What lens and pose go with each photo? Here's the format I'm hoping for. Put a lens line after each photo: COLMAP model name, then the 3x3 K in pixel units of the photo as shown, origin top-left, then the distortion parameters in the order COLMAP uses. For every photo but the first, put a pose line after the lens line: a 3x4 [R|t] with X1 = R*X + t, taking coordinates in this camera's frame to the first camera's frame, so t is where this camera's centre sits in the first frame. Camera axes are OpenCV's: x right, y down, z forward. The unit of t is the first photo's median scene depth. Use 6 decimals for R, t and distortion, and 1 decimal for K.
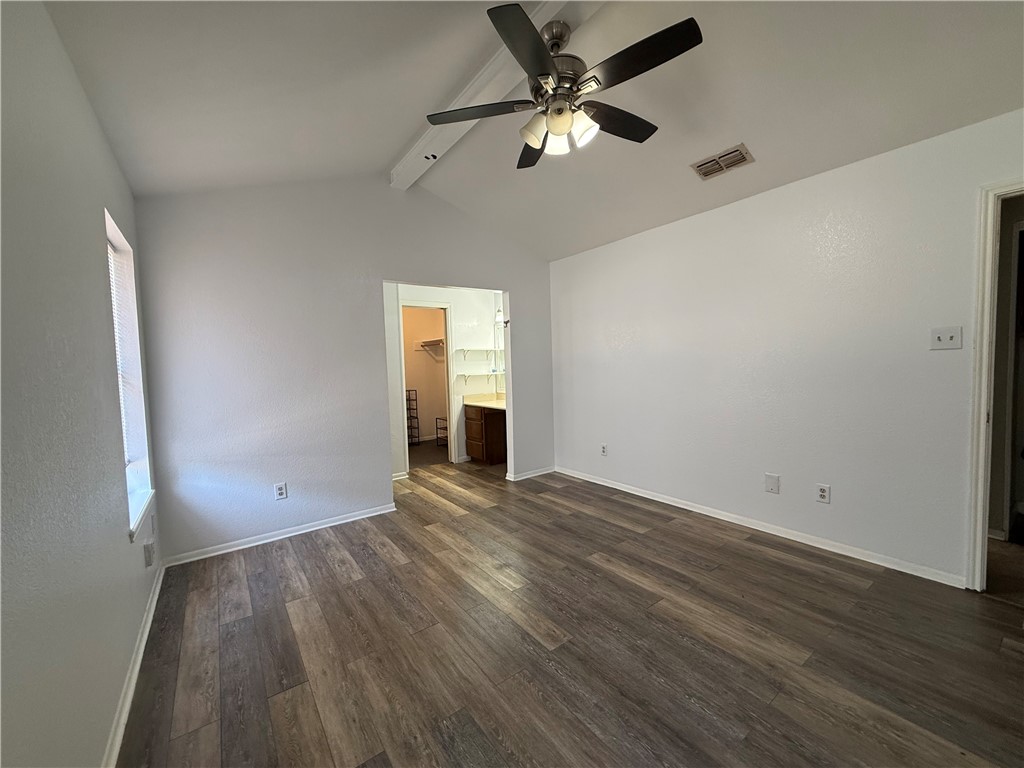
lens RADIAL K [[408.5, 0, 508.8], [0, 408.5, 382.6], [0, 0, 1]] dist [-0.000173, 0.000102]
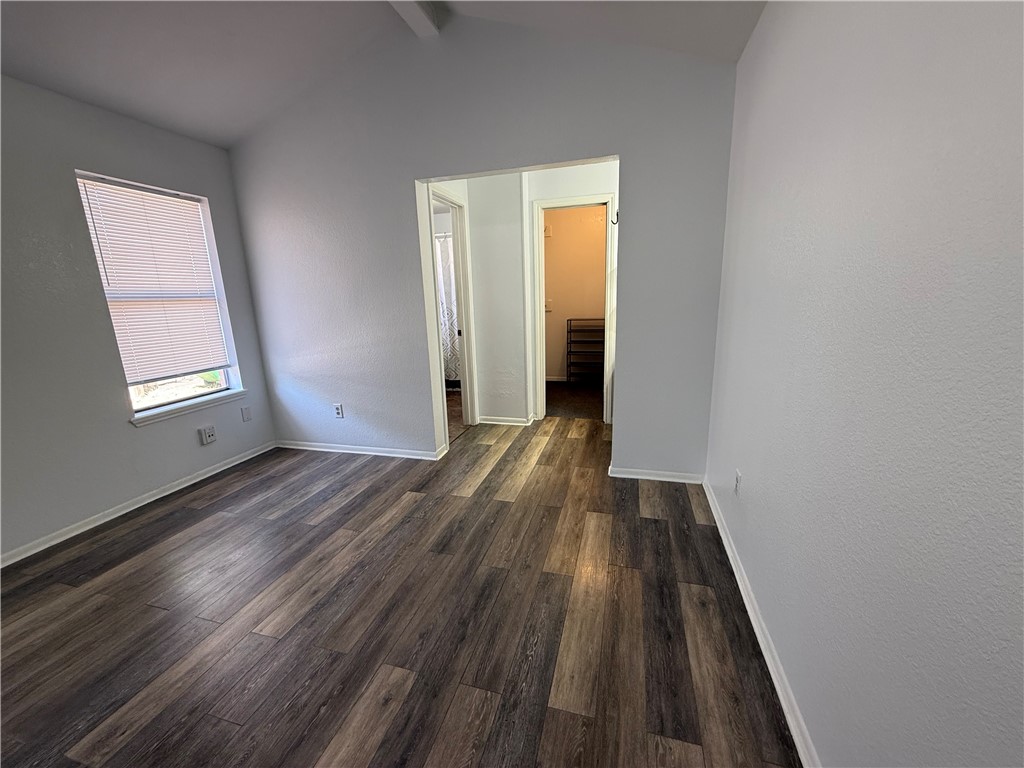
lens RADIAL K [[408.5, 0, 506.9], [0, 408.5, 389.4], [0, 0, 1]] dist [-0.000173, 0.000102]
pose [[0.612697, 0.194593, -0.765987, 0.405400], [-0.023079, 0.973206, 0.228774, -0.035478], [0.789981, -0.122491, 0.600772, 0.541667]]
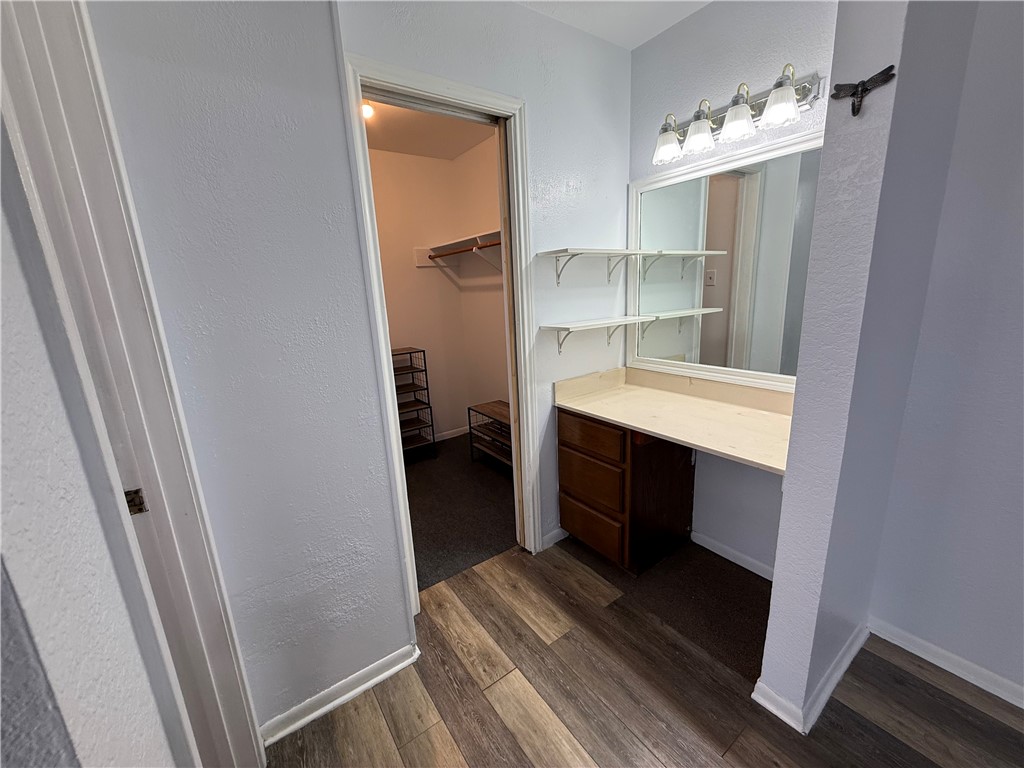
lens RADIAL K [[408.5, 0, 509.2], [0, 408.5, 383.1], [0, 0, 1]] dist [-0.000173, 0.000102]
pose [[0.999748, -0.016625, -0.015095, -0.190366], [0.019079, 0.983376, 0.180575, -0.047020], [0.011842, -0.180818, 0.983445, 0.826358]]
